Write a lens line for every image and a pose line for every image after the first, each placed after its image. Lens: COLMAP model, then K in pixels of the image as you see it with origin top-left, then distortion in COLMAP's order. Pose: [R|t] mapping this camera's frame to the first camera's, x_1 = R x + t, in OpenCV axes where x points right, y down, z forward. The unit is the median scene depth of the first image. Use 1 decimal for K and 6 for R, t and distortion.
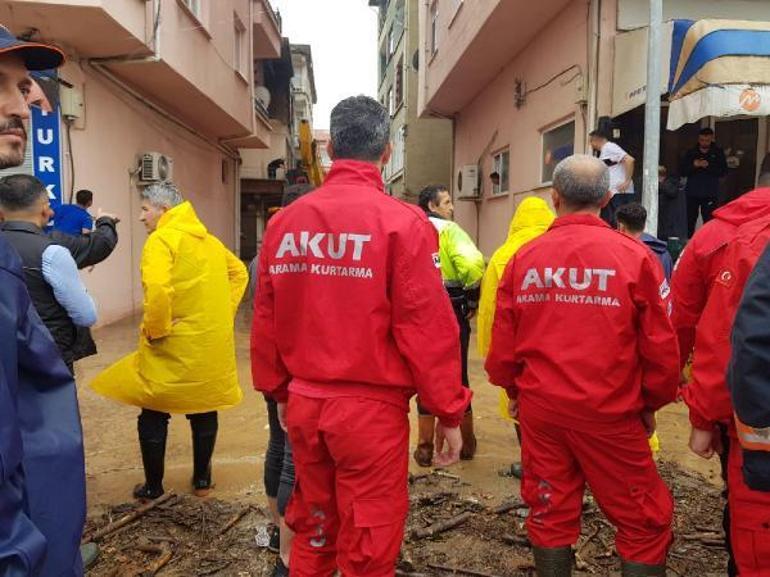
lens RADIAL K [[654.2, 0, 387.2], [0, 654.2, 309.7], [0, 0, 1]] dist [0.055200, -0.108395]
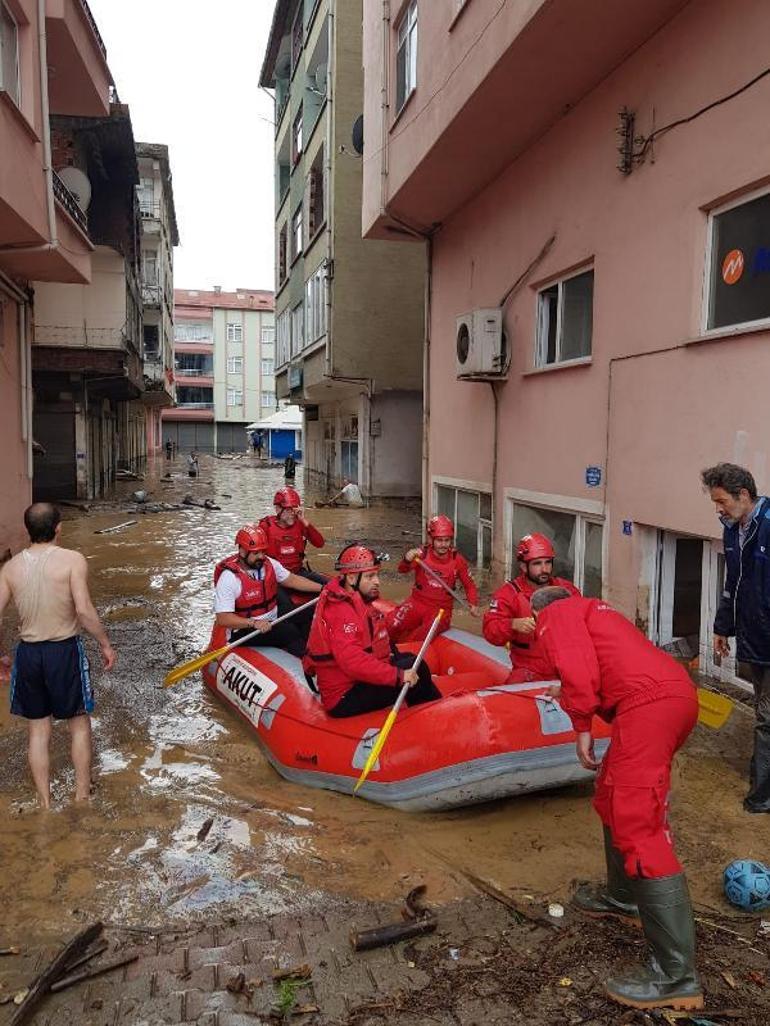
lens RADIAL K [[871.7, 0, 389.9], [0, 871.7, 525.7], [0, 0, 1]] dist [0.055200, -0.108395]
pose [[0.991884, -0.014123, 0.126358, -0.029207], [0.016254, 0.999742, -0.015856, -0.033131], [-0.126101, 0.017782, 0.991858, 0.261850]]
